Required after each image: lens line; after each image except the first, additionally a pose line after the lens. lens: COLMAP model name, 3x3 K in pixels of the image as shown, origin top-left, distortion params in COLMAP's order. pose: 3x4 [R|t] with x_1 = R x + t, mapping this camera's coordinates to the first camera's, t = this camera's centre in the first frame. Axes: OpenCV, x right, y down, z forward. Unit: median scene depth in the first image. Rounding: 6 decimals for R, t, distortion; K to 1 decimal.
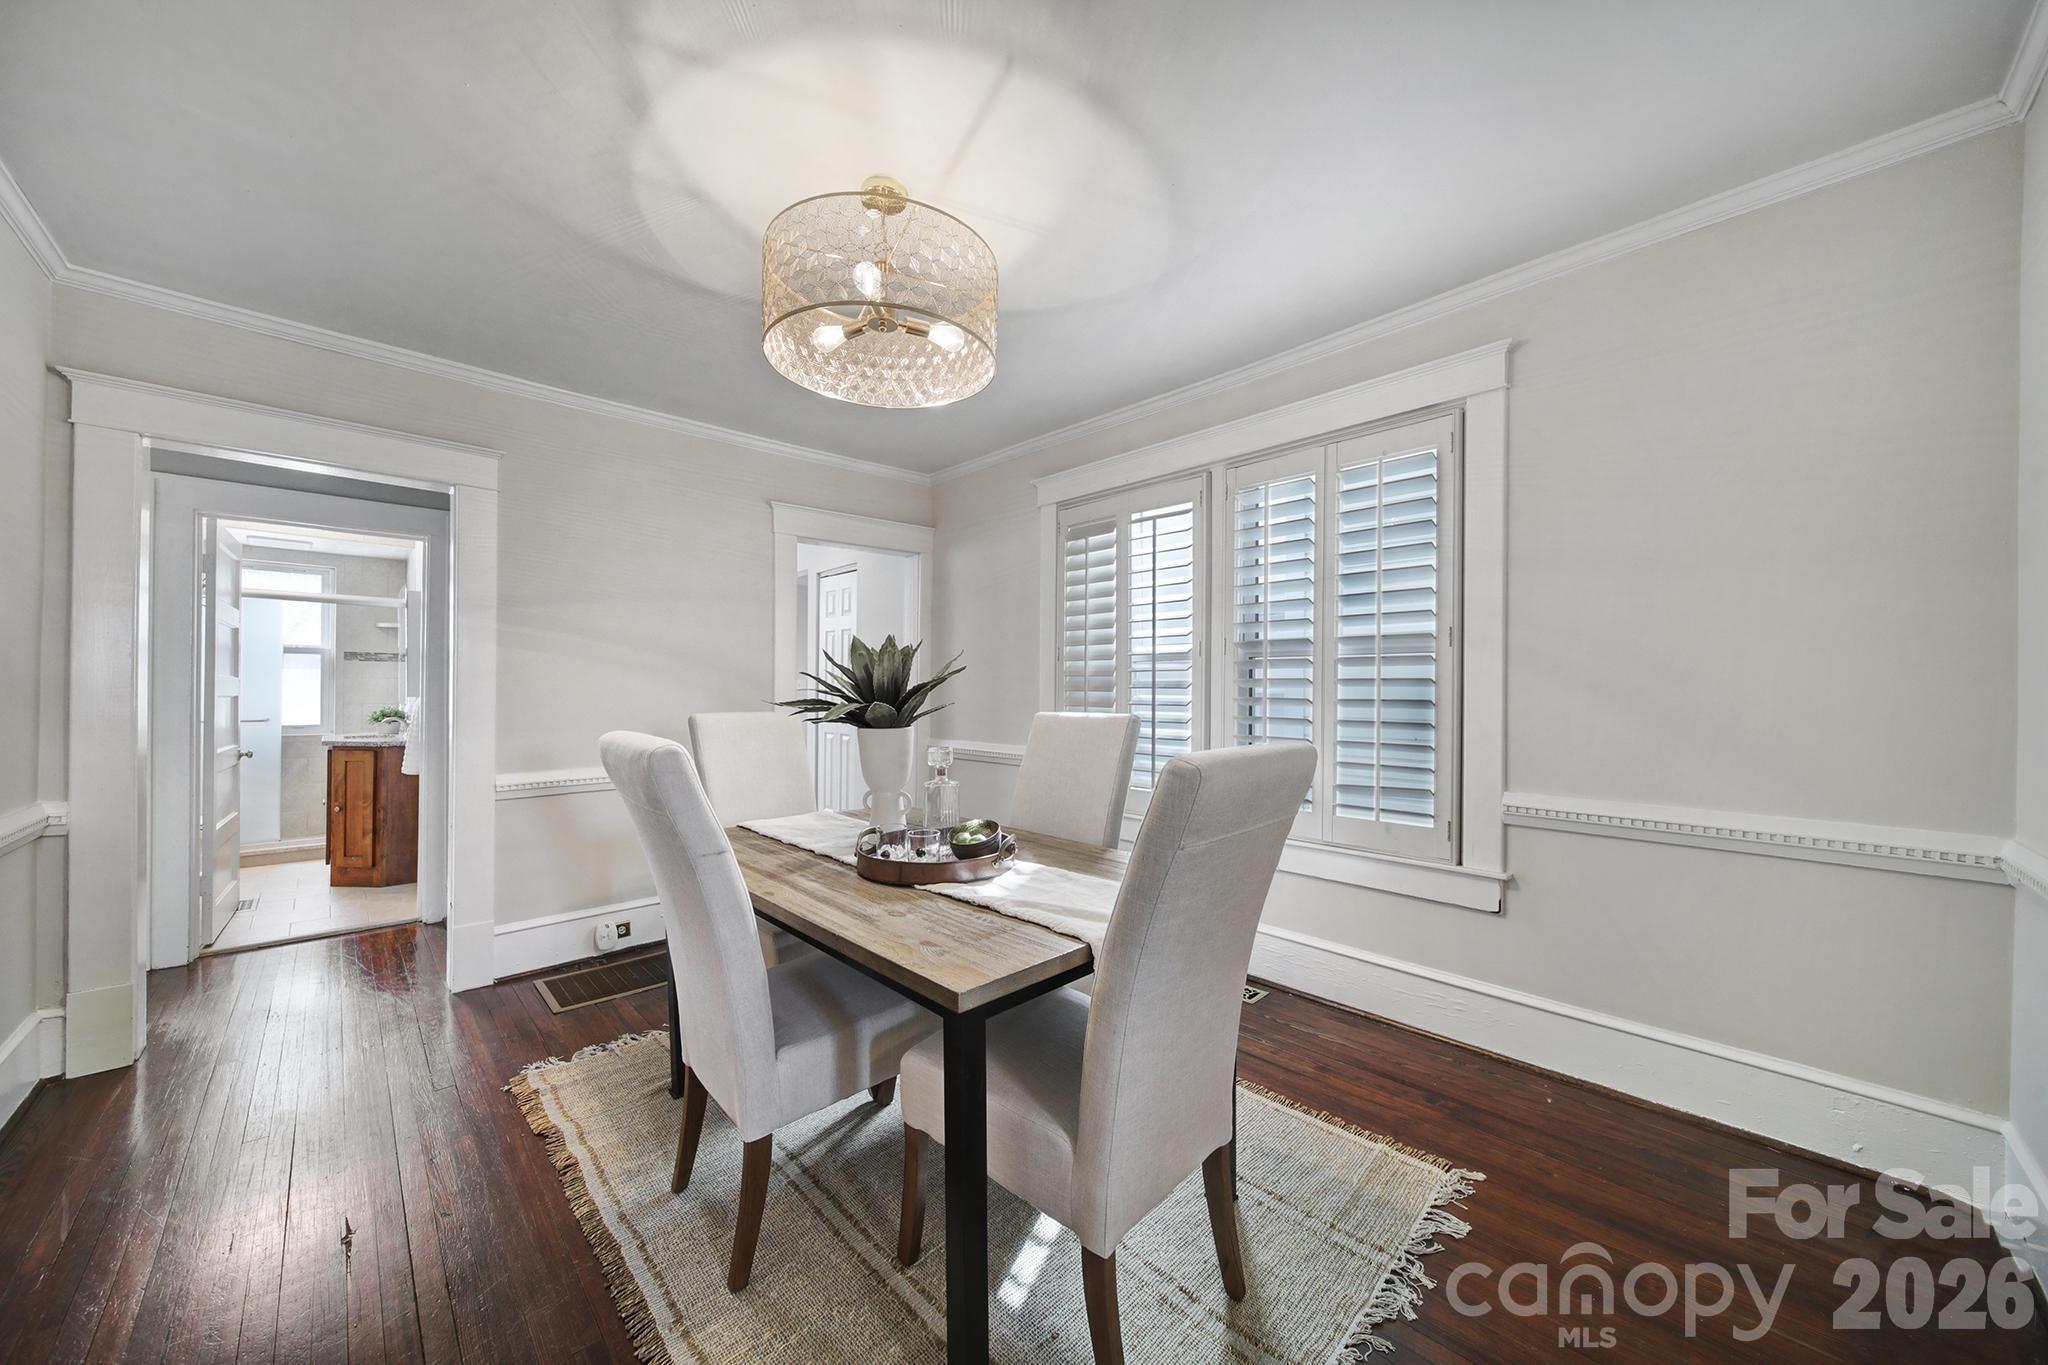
lens RADIAL K [[725.4, 0, 1006.9], [0, 725.4, 689.7], [0, 0, 1]] dist [0.000813, -0.000030]
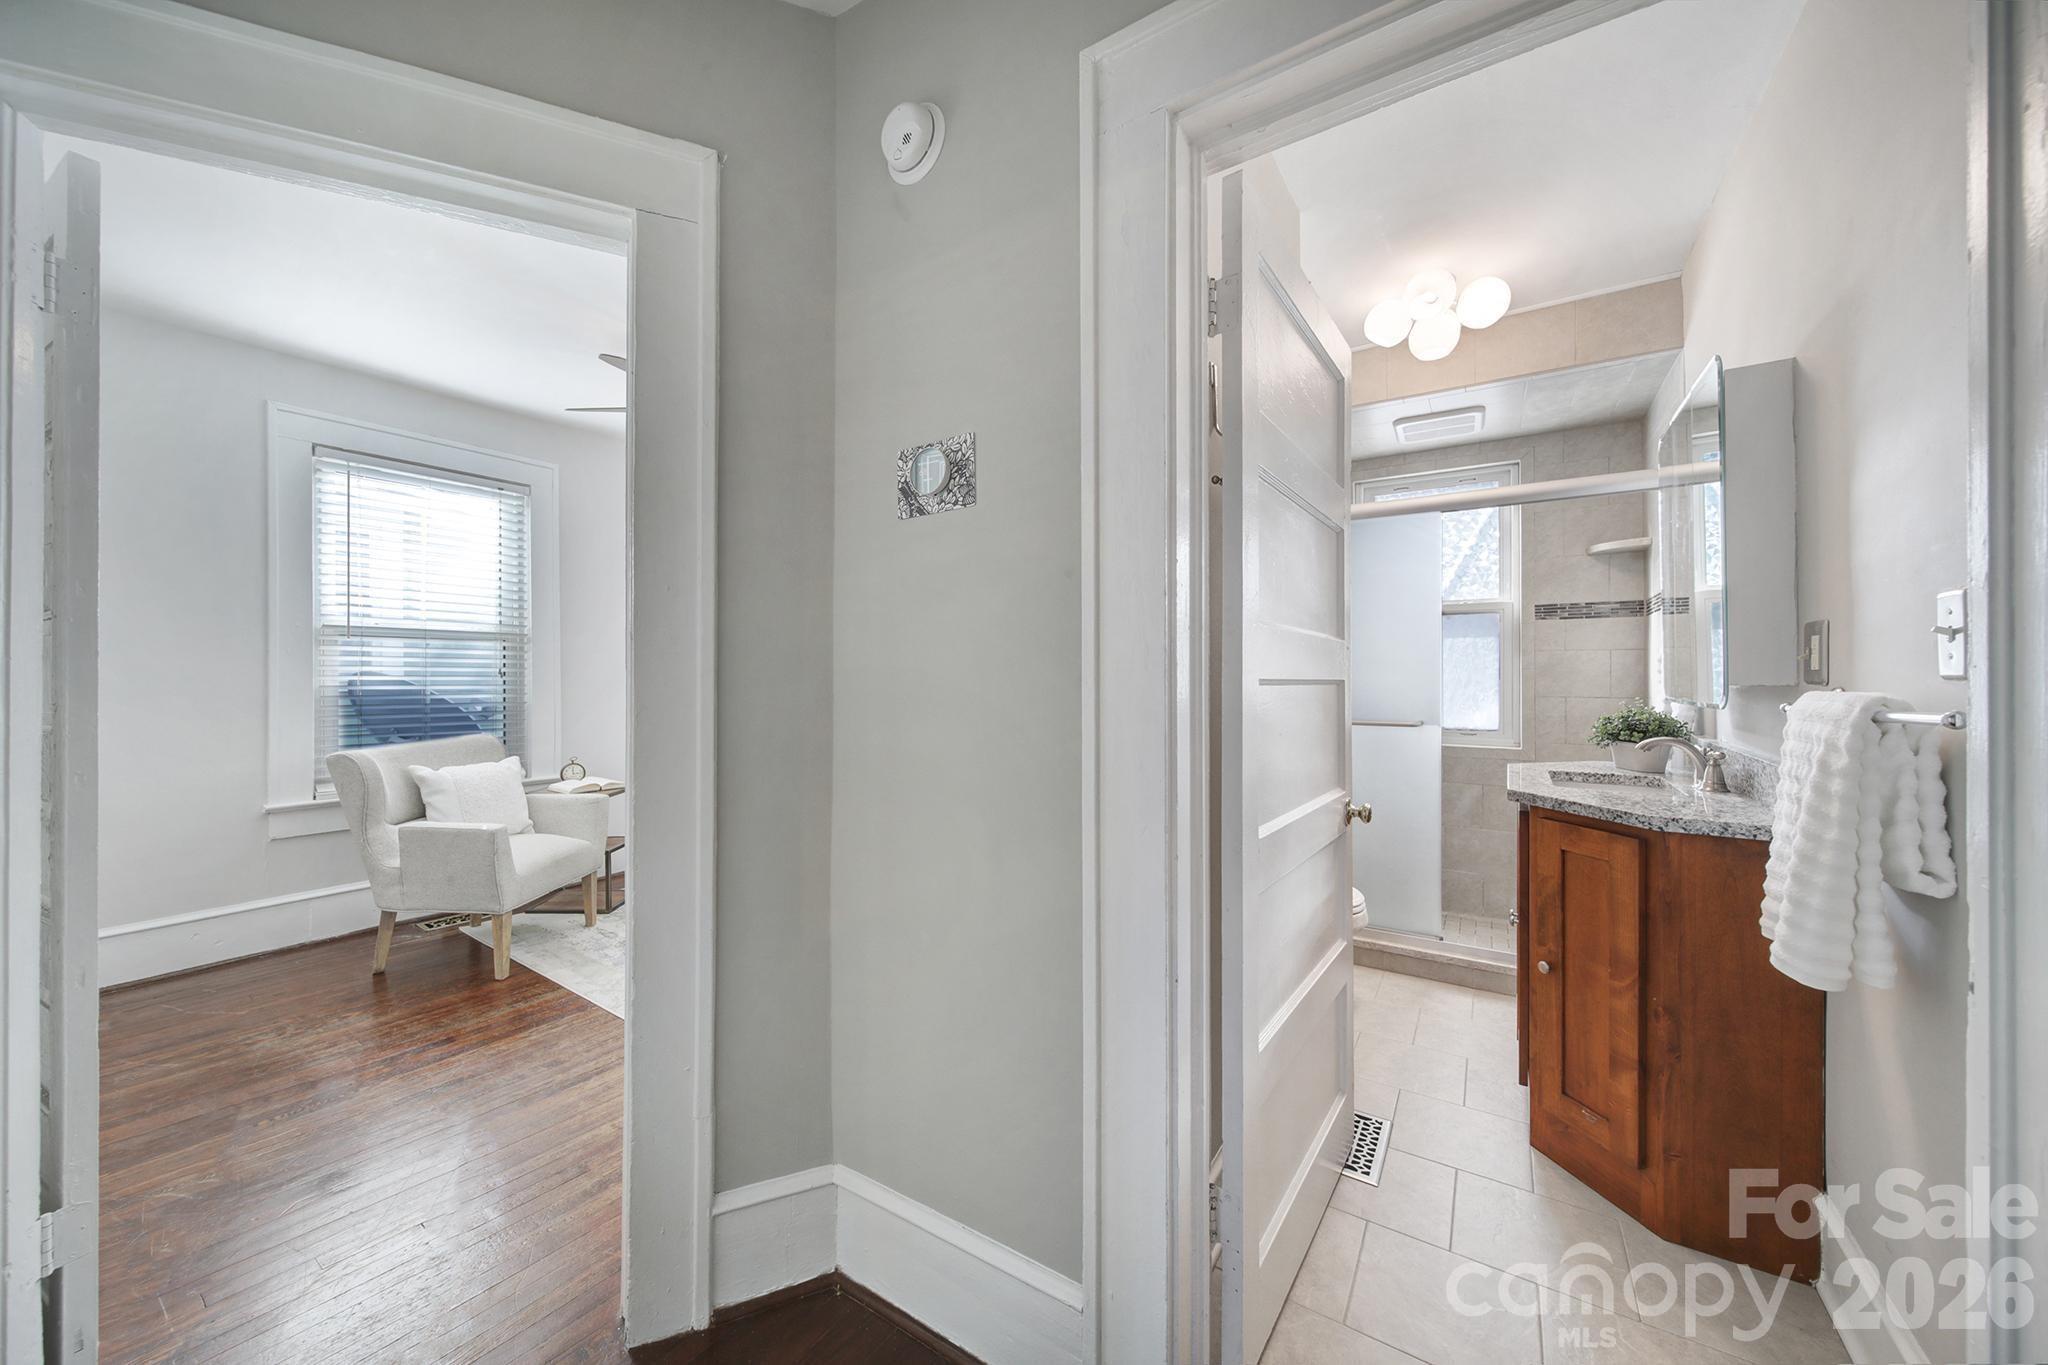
lens RADIAL K [[723.4, 0, 1017.9], [0, 723.4, 675.0], [0, 0, 1]] dist [0.001150, -0.000079]
pose [[0.229056, -0.006756, -0.973390, -0.598490], [0.005143, 0.999970, -0.005730, 0.005161], [0.973400, -0.003694, 0.229084, 0.625925]]
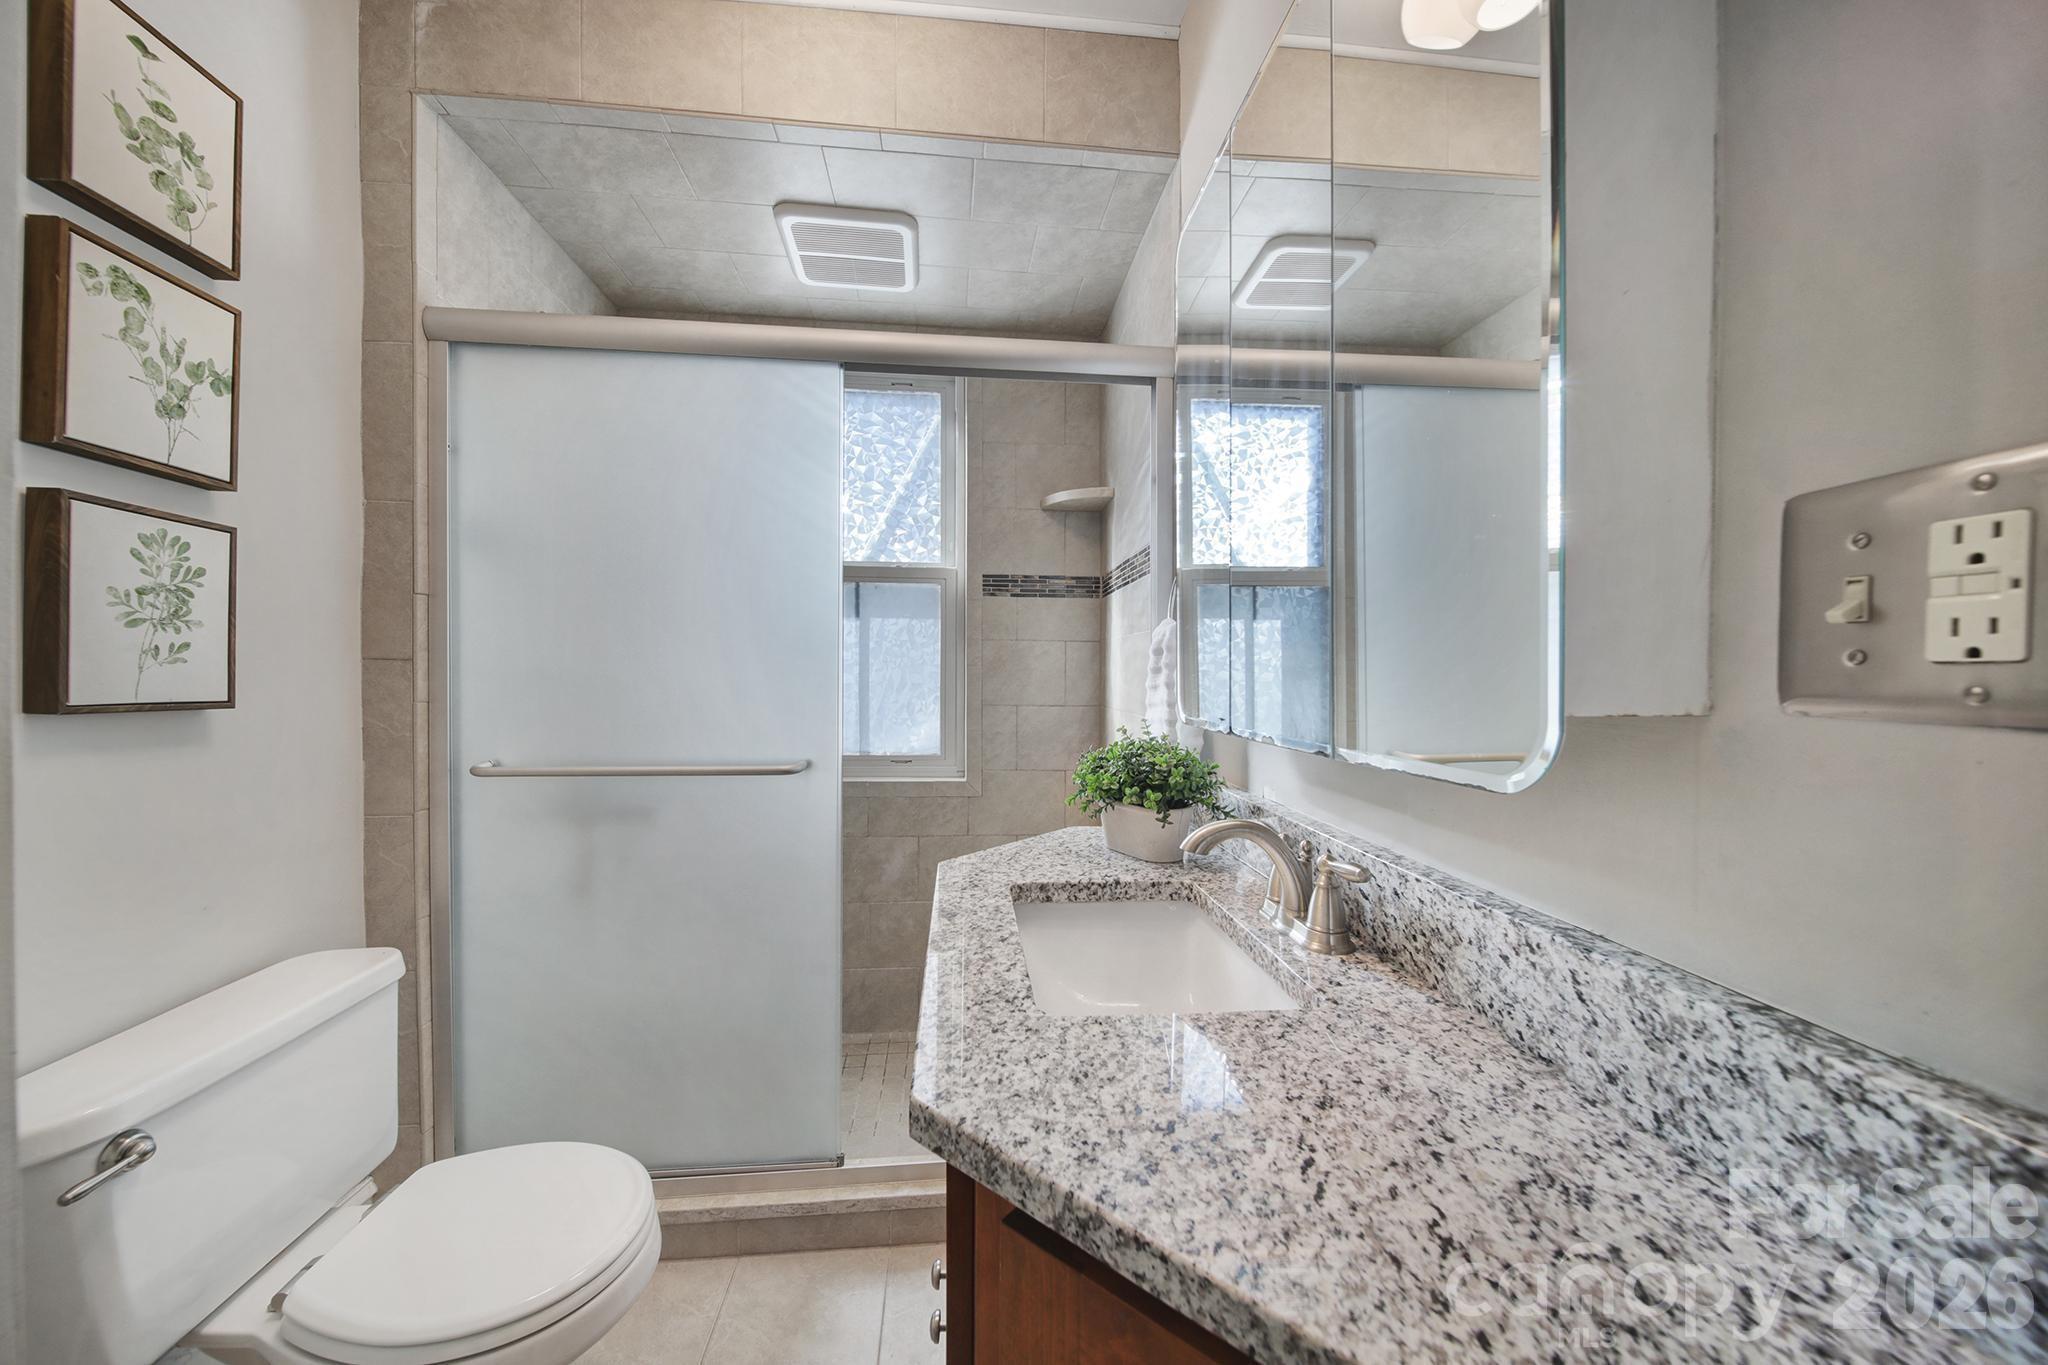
lens RADIAL K [[734.8, 0, 1025.7], [0, 734.8, 687.6], [0, 0, 1]] dist [0.010065, -0.004478]
pose [[0.792584, 0.010585, -0.609670, -0.853342], [0.000764, 0.999831, 0.018353, 0.003466], [0.609762, -0.015012, 0.792443, 0.913008]]
